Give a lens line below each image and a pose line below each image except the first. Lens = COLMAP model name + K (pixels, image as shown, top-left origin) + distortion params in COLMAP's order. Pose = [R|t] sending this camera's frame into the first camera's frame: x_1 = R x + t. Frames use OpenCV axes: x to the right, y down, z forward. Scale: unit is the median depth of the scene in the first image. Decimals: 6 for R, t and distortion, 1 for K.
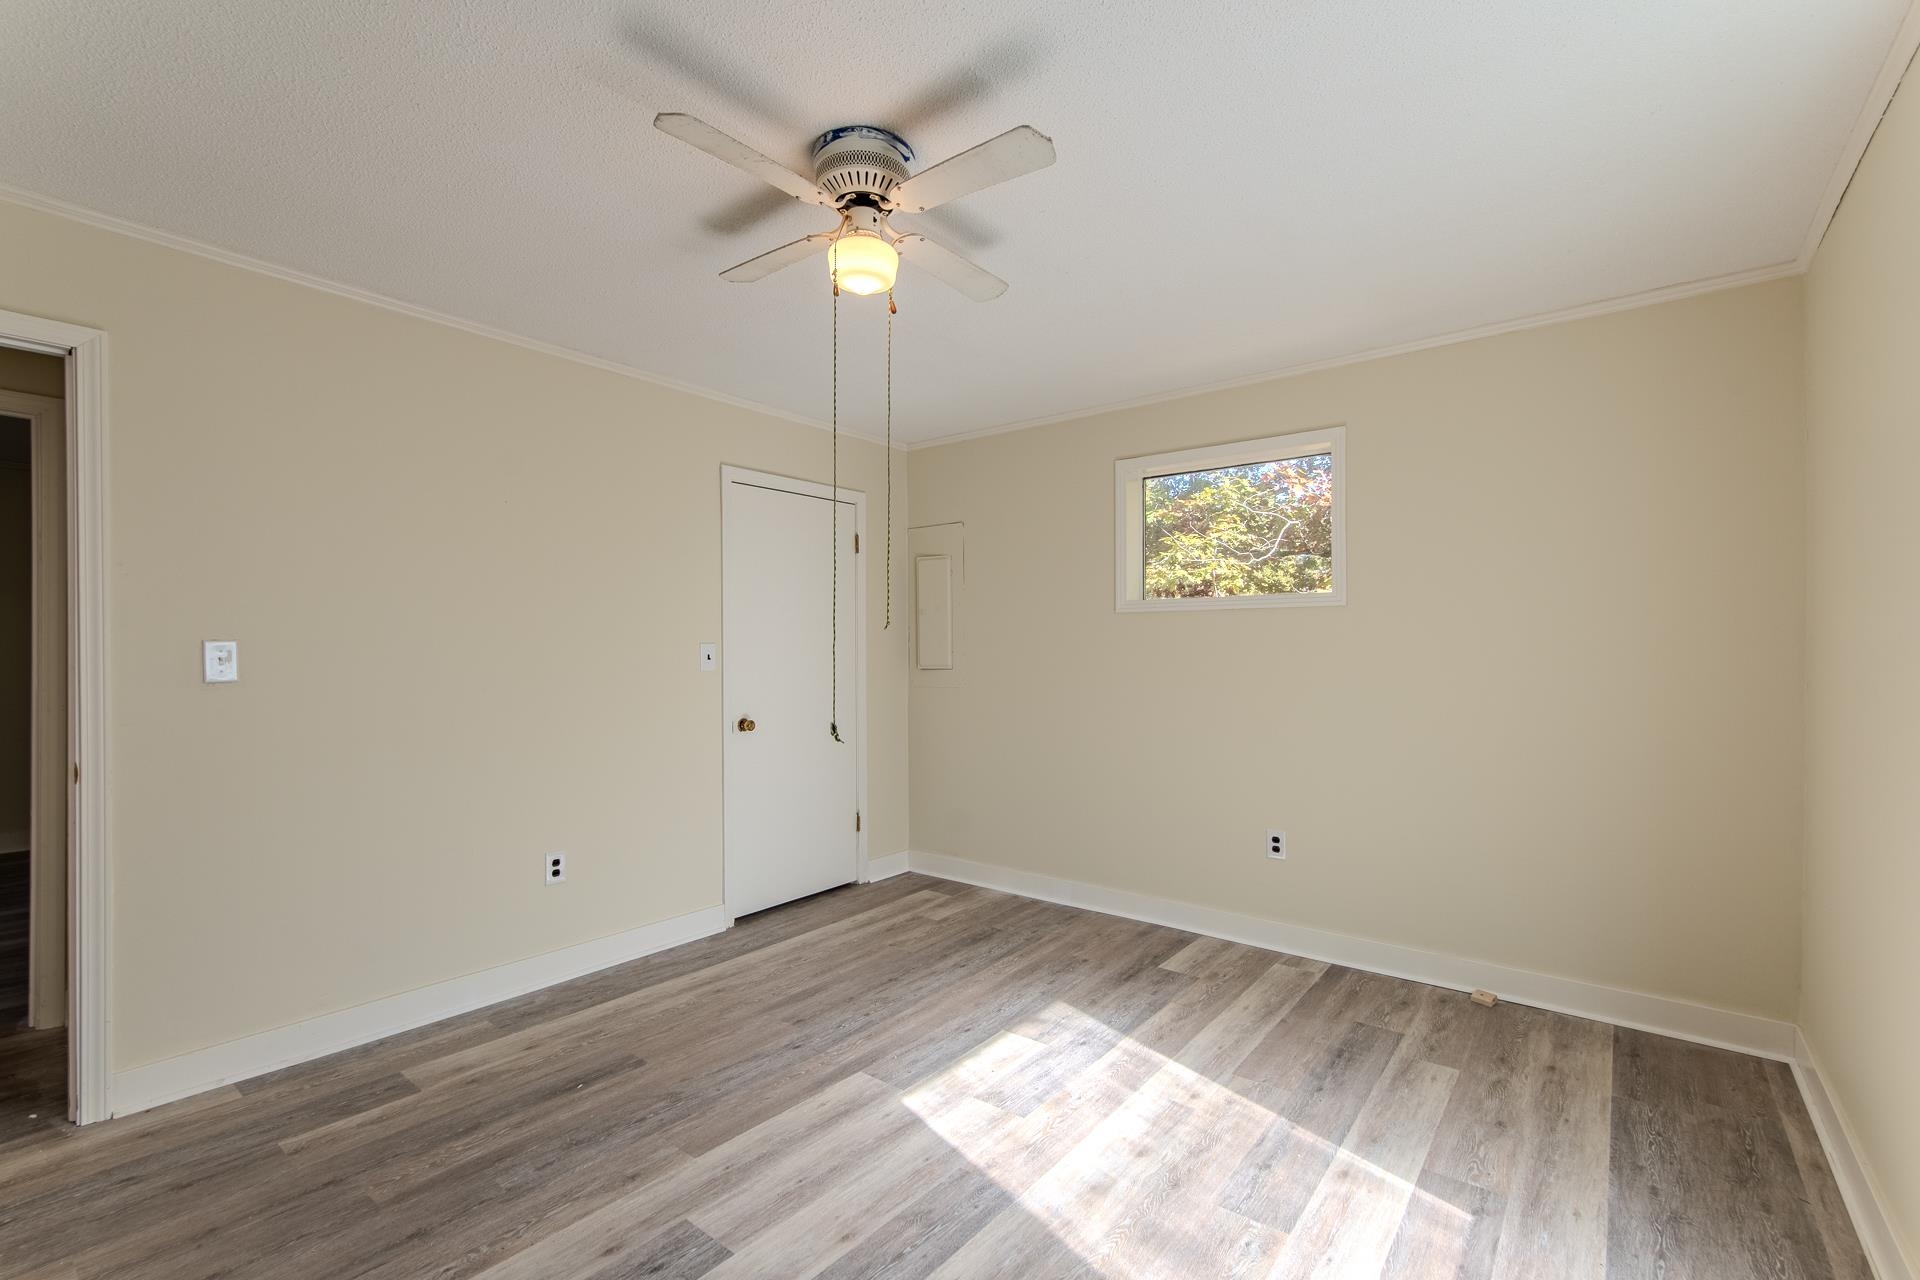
lens RADIAL K [[840.7, 0, 954.1], [0, 840.7, 651.0], [0, 0, 1]] dist [-0.000030, 0.000292]
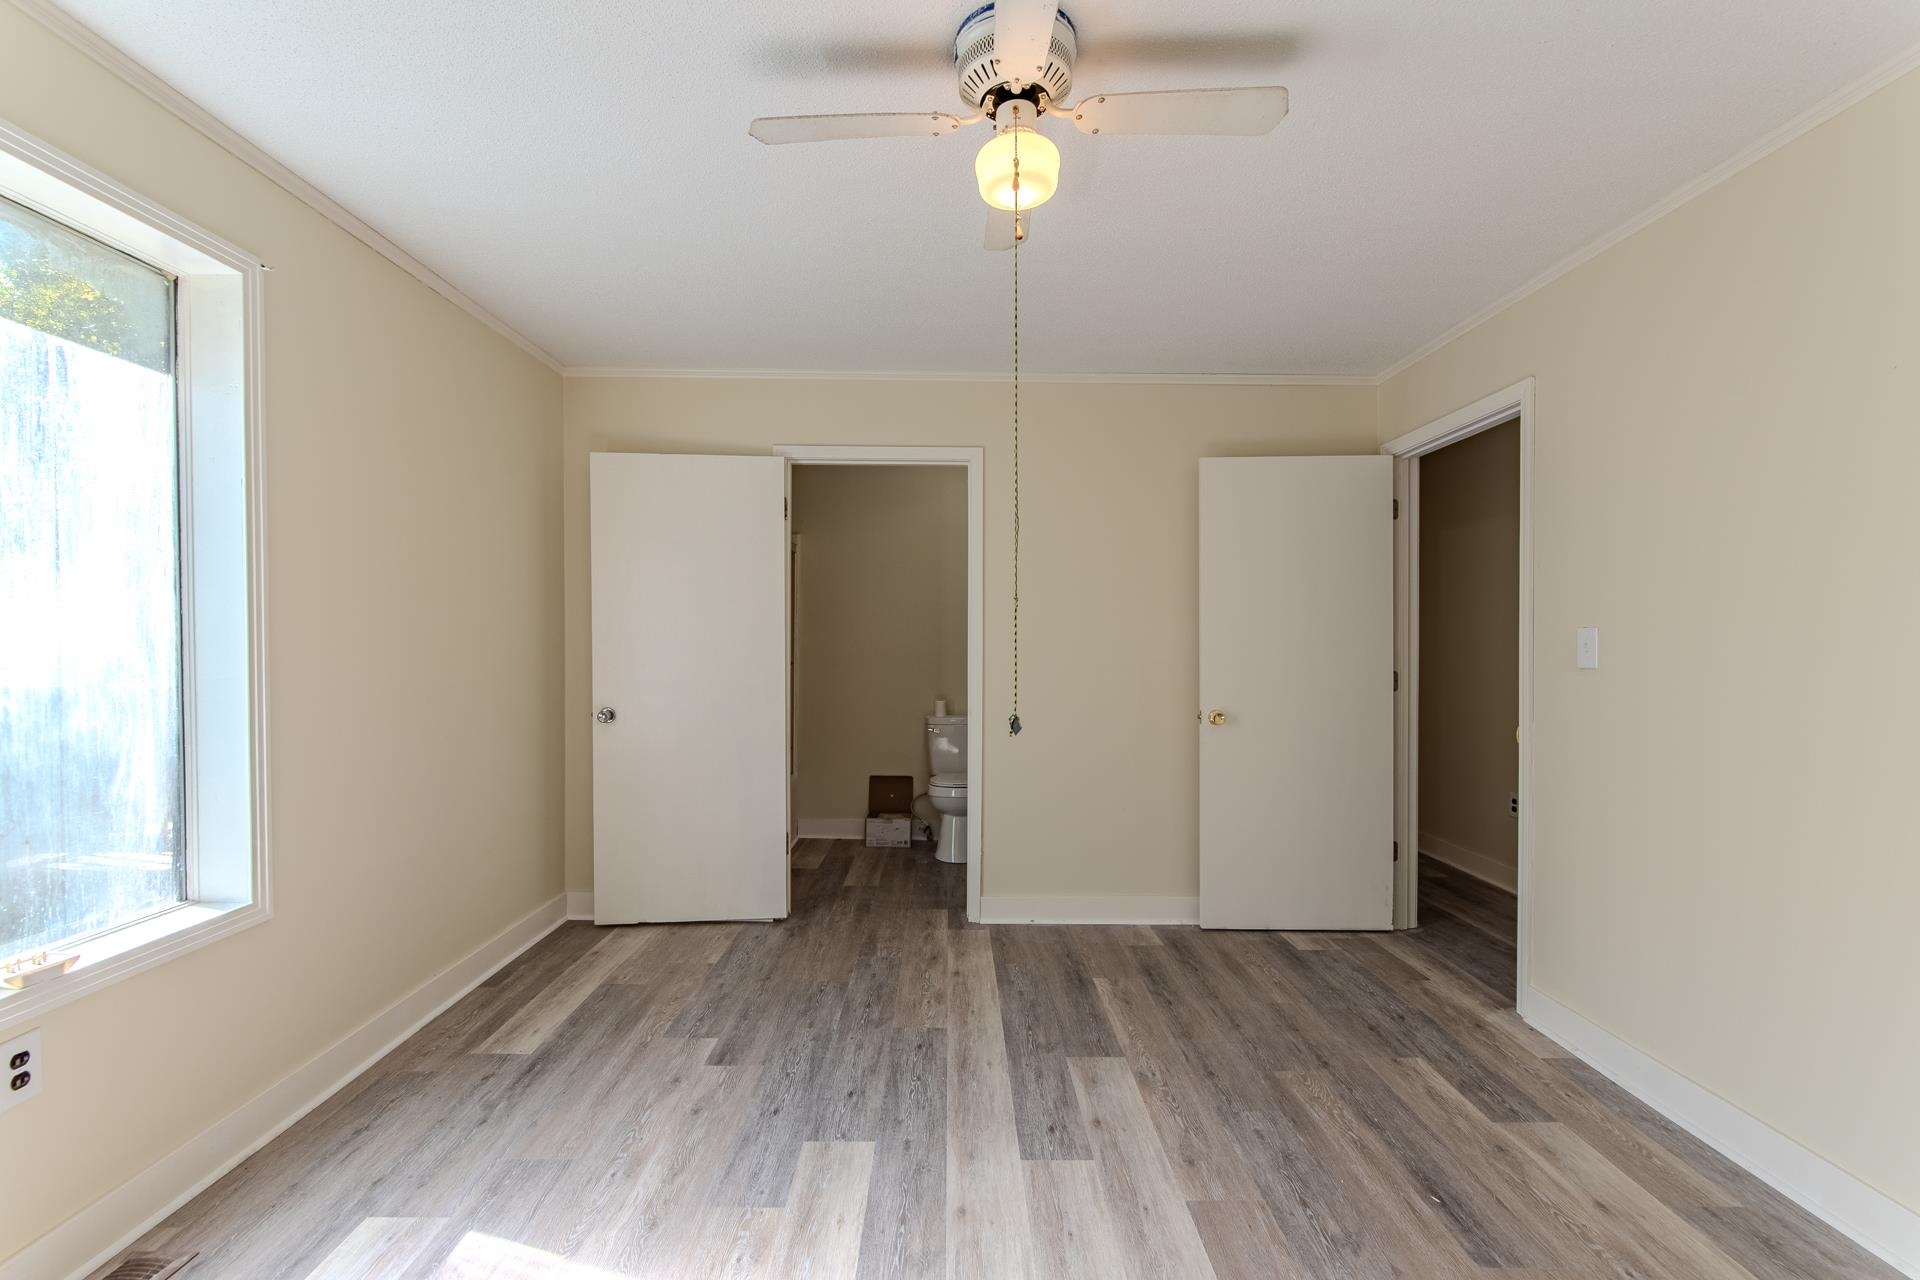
lens RADIAL K [[840.7, 0, 954.1], [0, 840.7, 651.0], [0, 0, 1]] dist [-0.000030, 0.000292]
pose [[-0.778516, 0.005427, -0.627602, 0.365010], [-0.000004, 0.999963, 0.008652, 0.007075], [0.627625, 0.006738, -0.778487, 1.264041]]
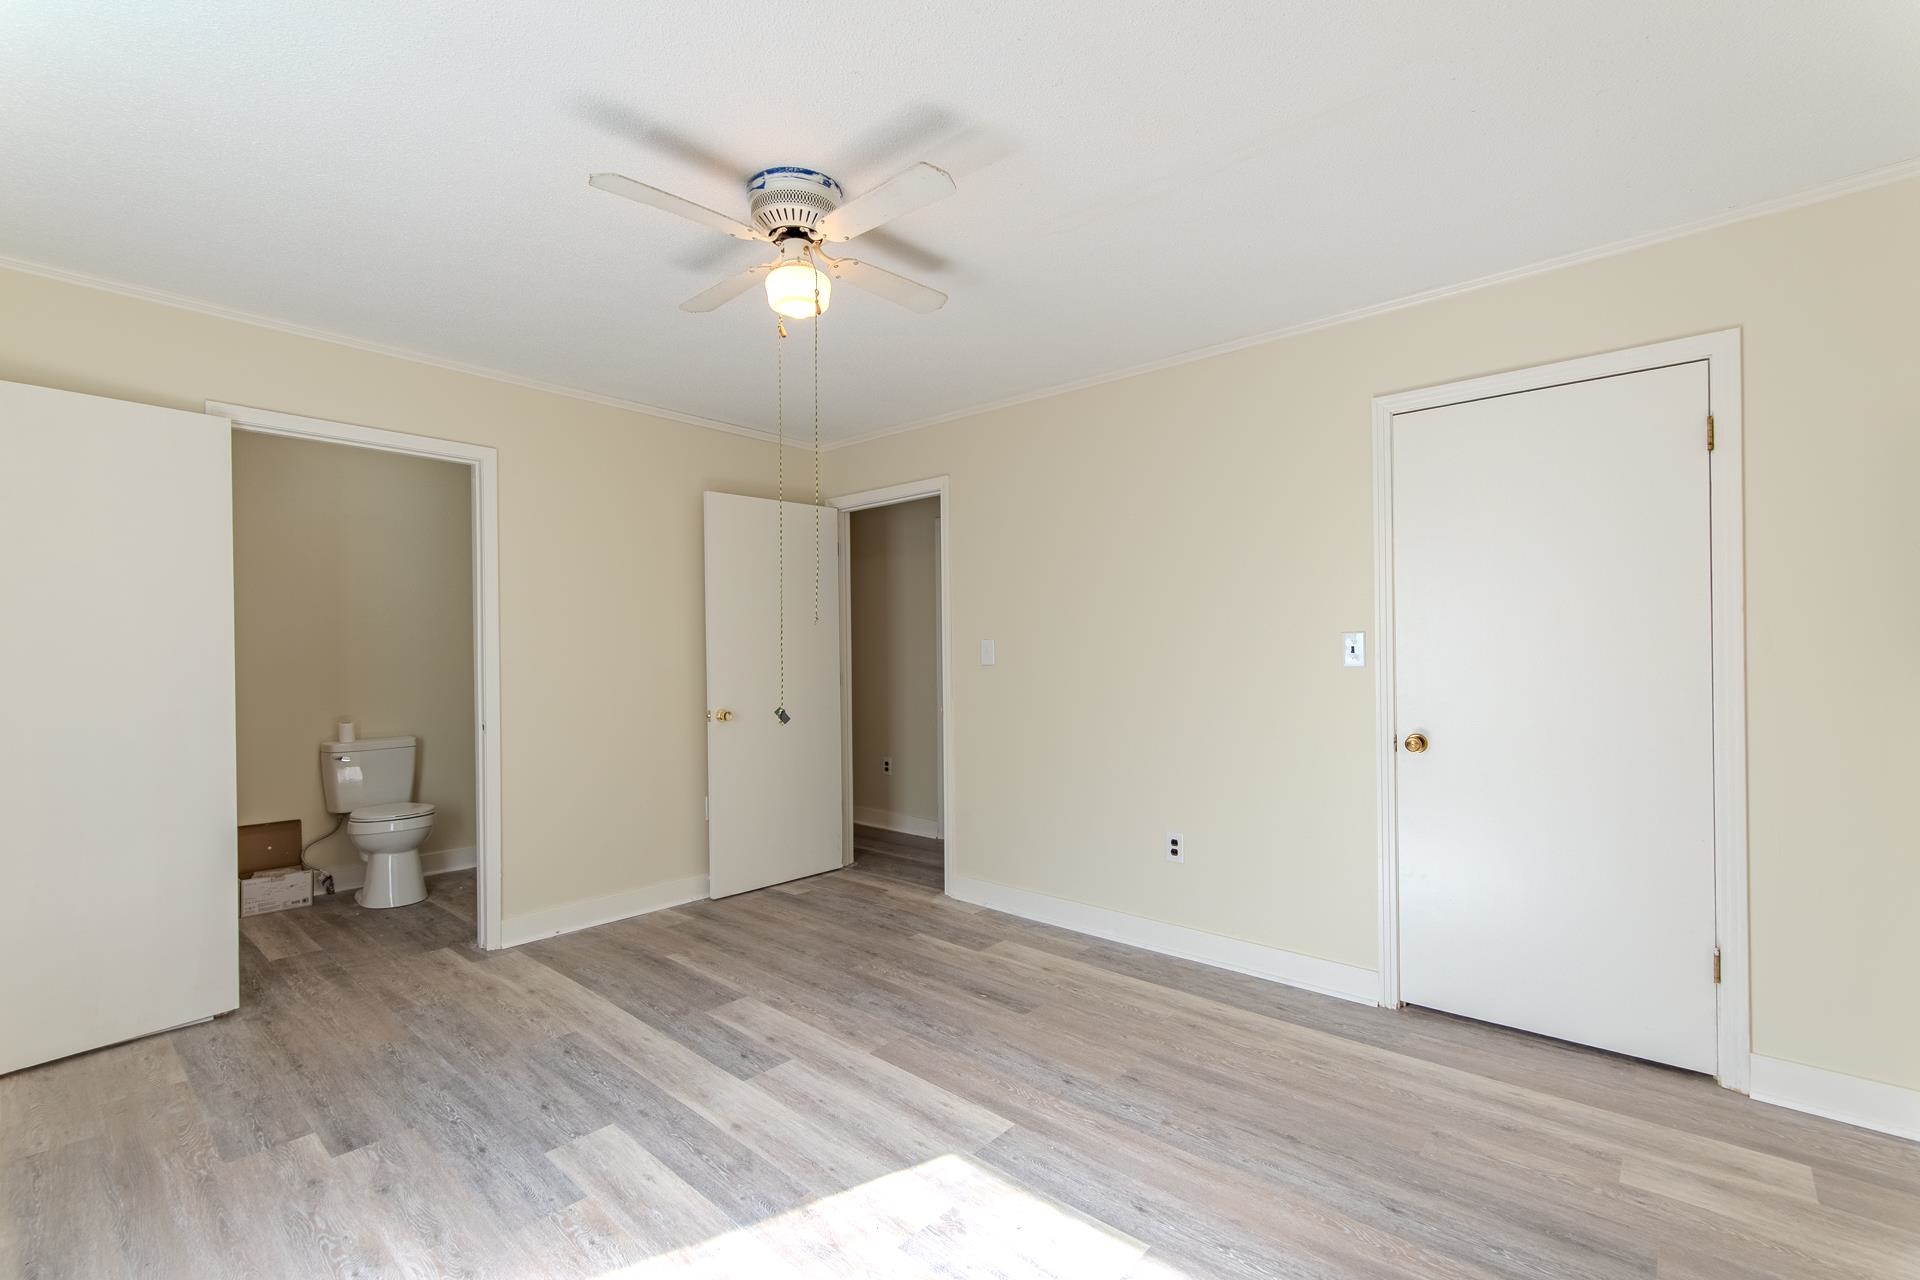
lens RADIAL K [[840.7, 0, 954.1], [0, 840.7, 651.0], [0, 0, 1]] dist [-0.000030, 0.000292]
pose [[-0.054222, 0.002300, -0.998526, 0.760499], [0.009773, 0.999951, 0.001772, 0.006039], [0.998481, -0.009662, -0.054242, 0.984760]]
